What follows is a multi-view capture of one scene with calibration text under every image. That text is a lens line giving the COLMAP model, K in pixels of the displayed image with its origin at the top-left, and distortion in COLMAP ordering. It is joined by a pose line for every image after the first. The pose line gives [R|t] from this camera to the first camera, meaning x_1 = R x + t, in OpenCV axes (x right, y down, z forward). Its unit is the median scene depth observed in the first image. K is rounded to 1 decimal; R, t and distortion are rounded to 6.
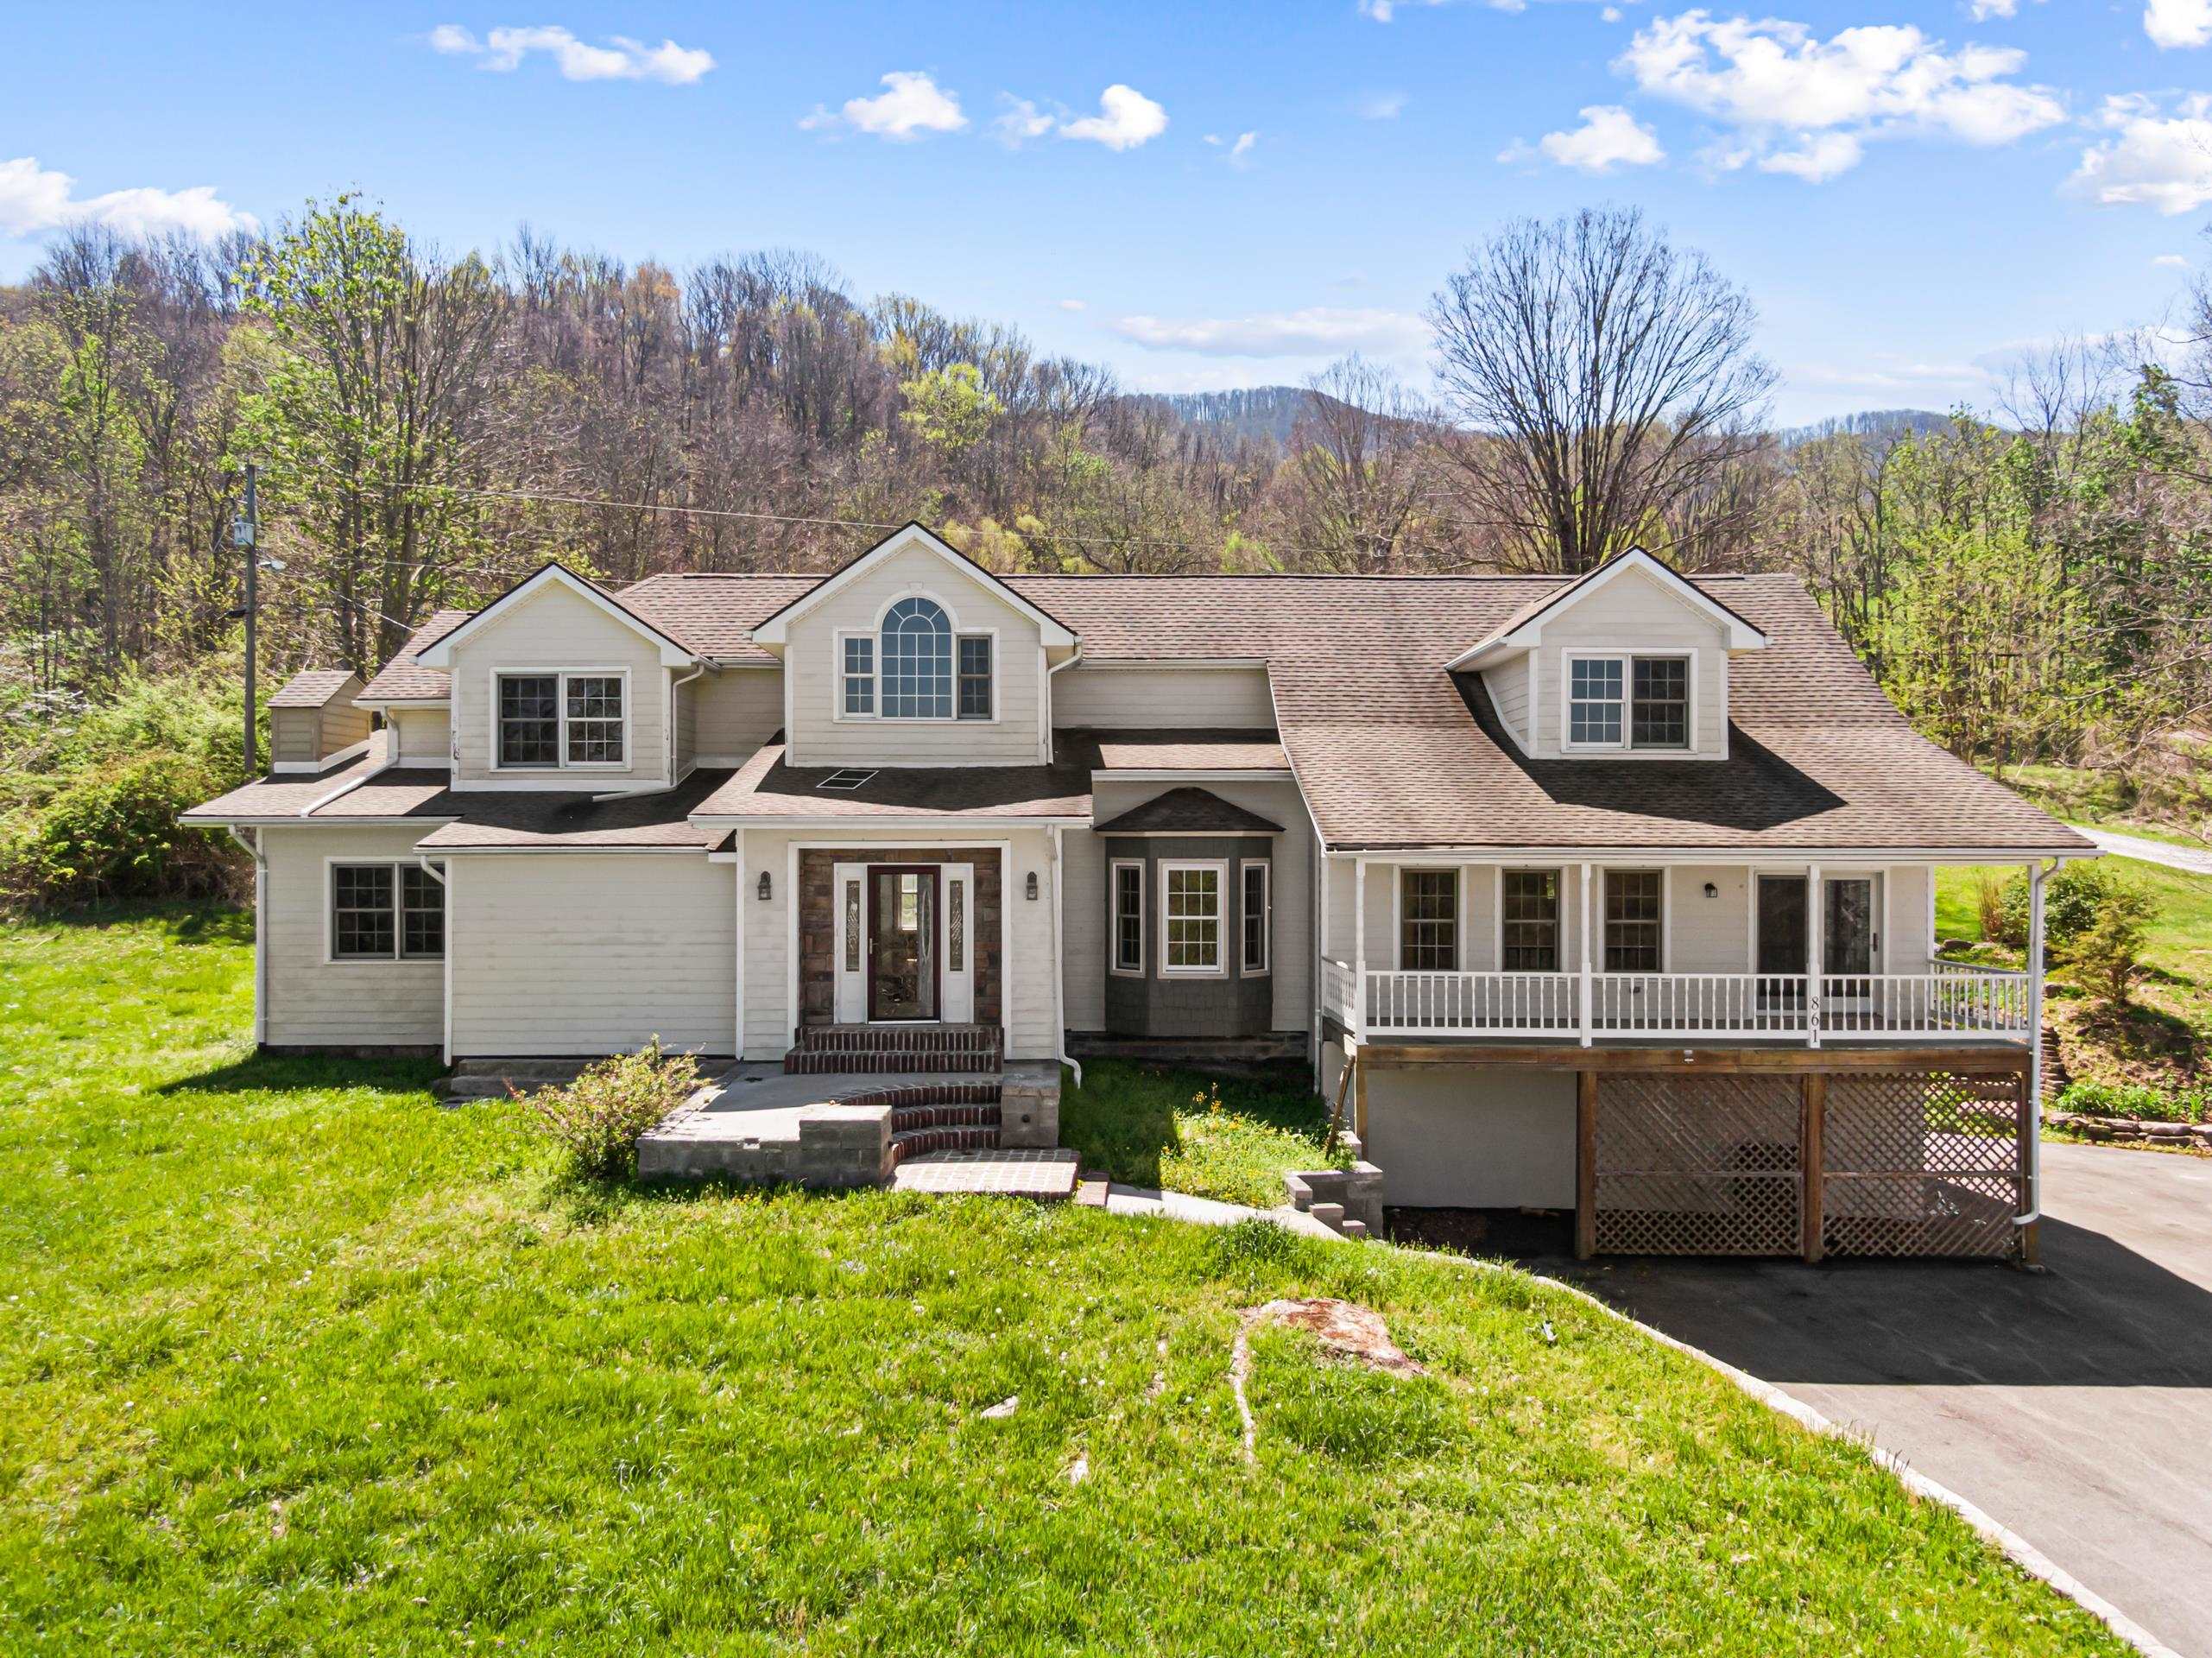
lens RADIAL K [[1581.6, 0, 1111.7], [0, 1581.6, 849.2], [0, 0, 1]] dist [0.034465, -0.049556]
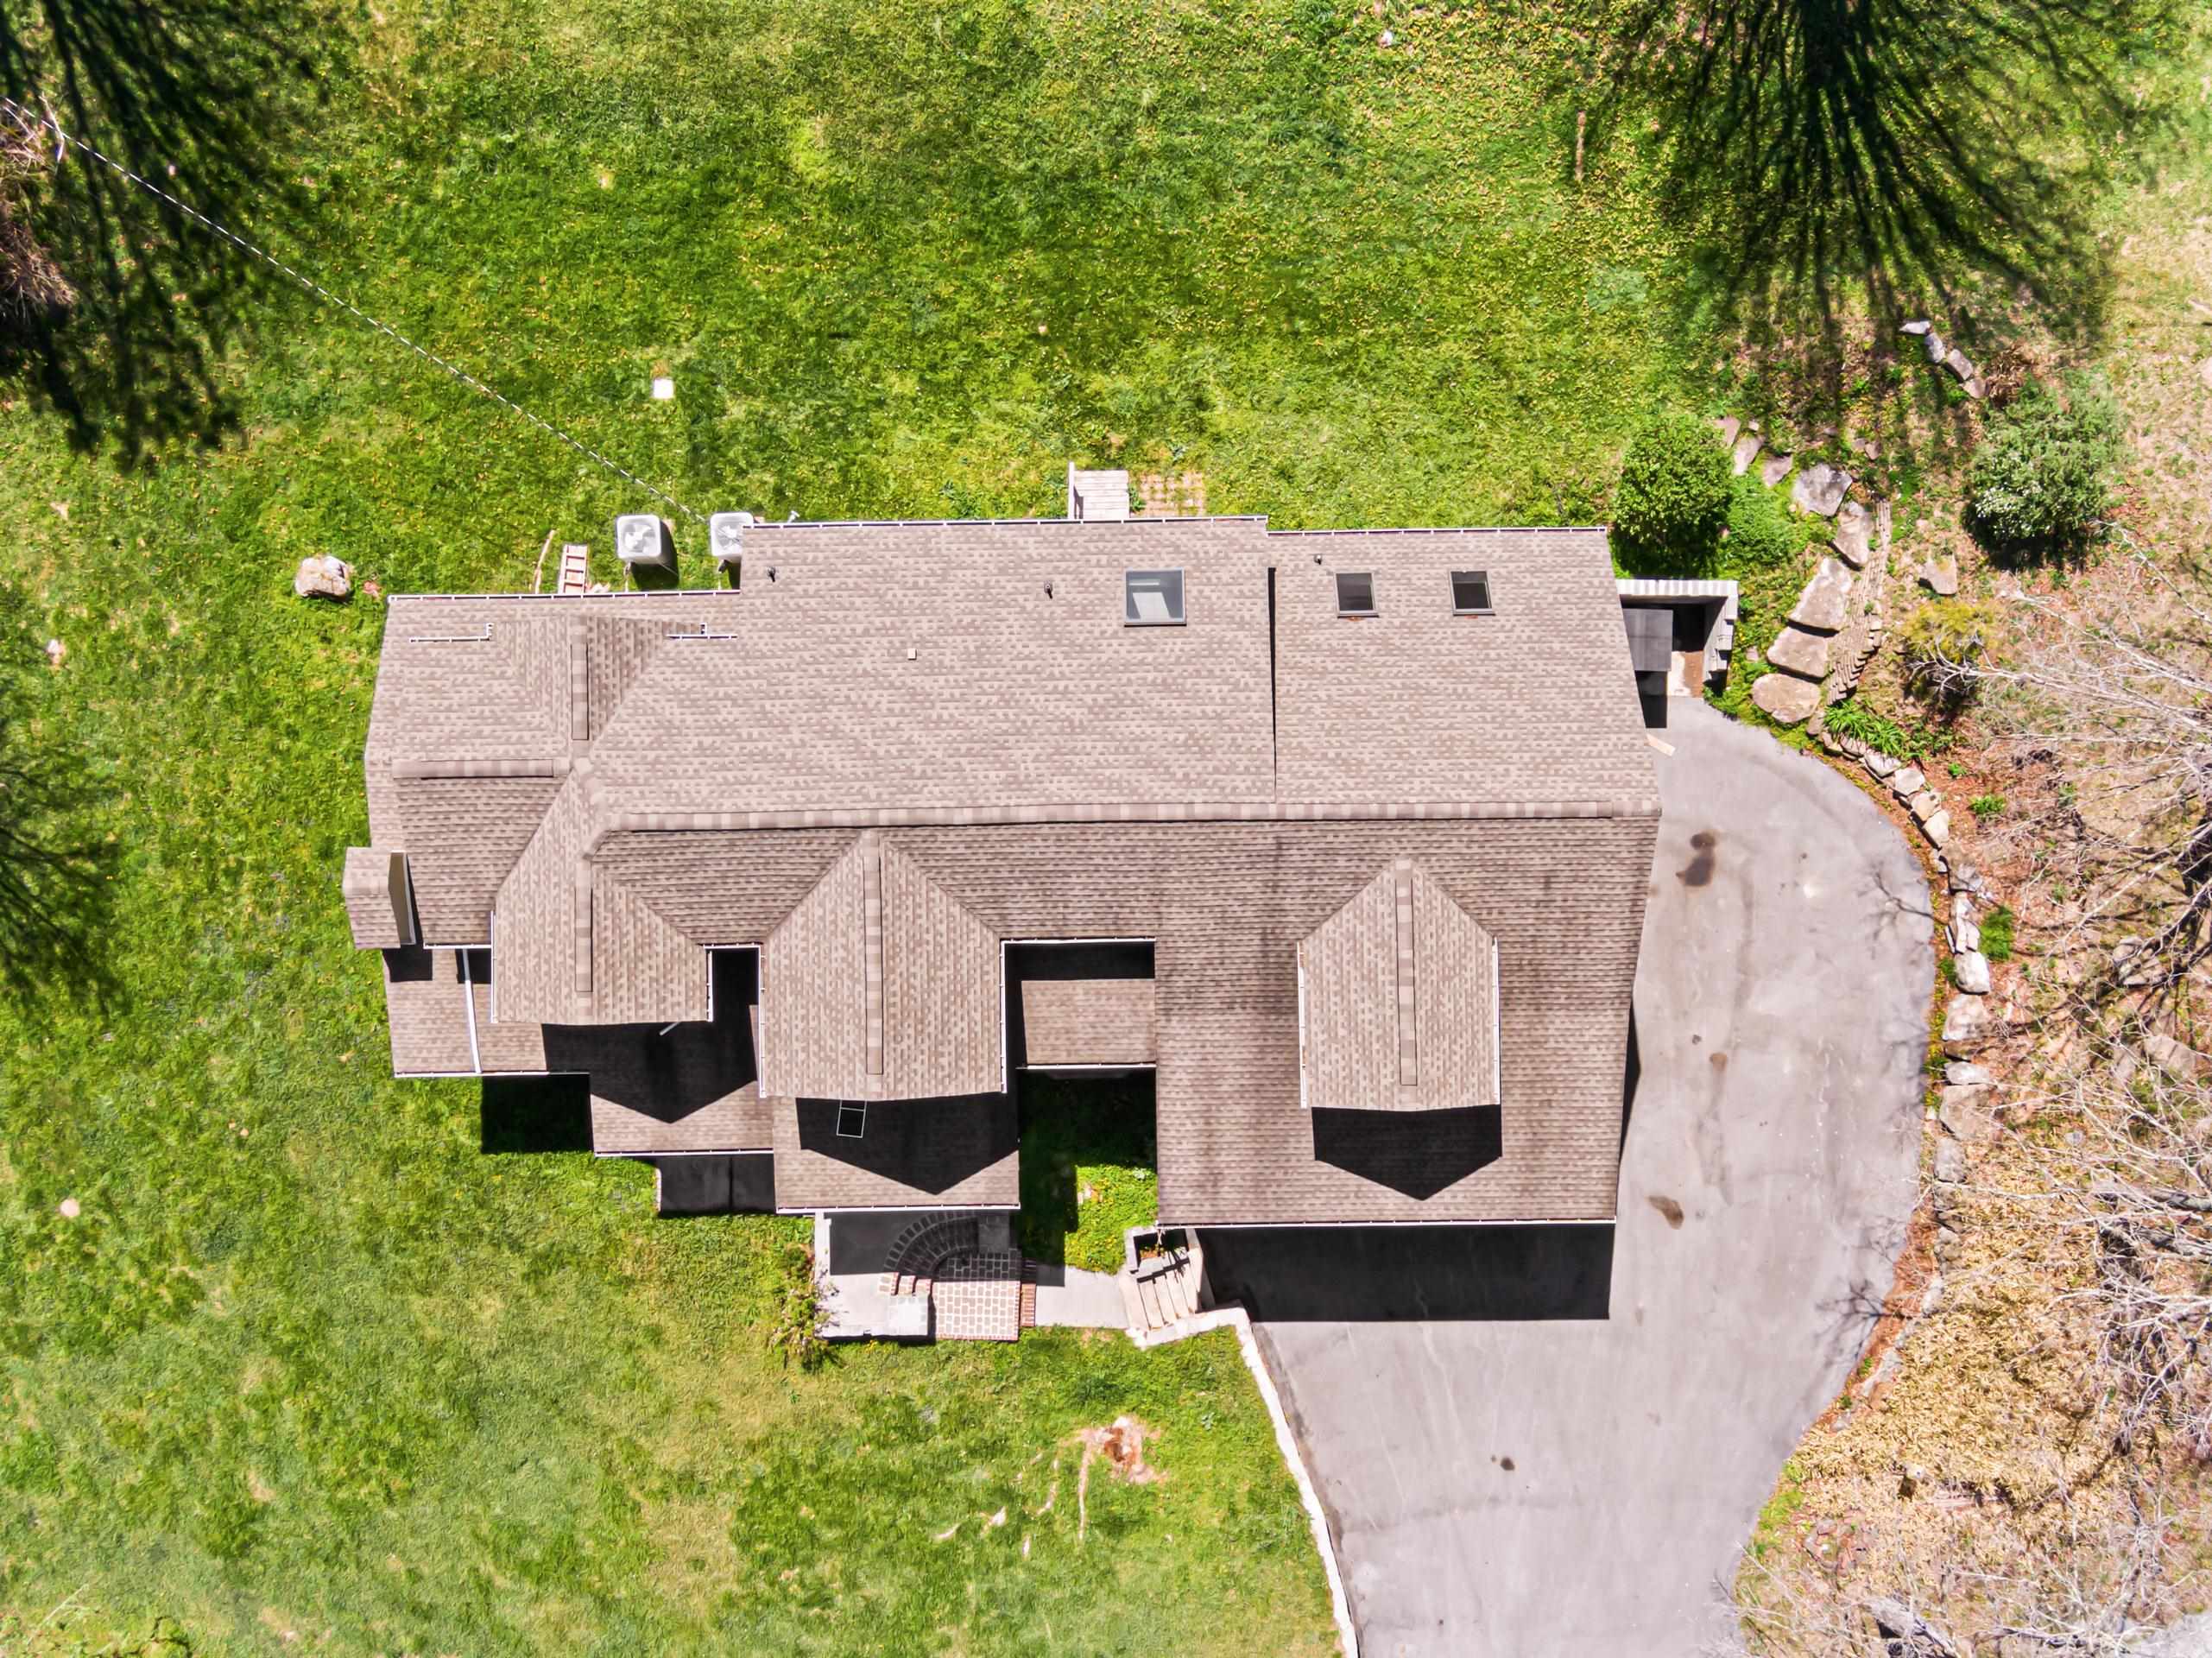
lens RADIAL K [[2325.8, 0, 1116.0], [0, 2325.8, 829.6], [0, 0, 1]] dist [0.015935, 0.000000]
pose [[0.999983, 0.005513, 0.002091, 0.078961], [-0.002203, 0.020290, 0.999792, -2.439345], [0.005469, -0.999779, 0.020302, 1.326828]]
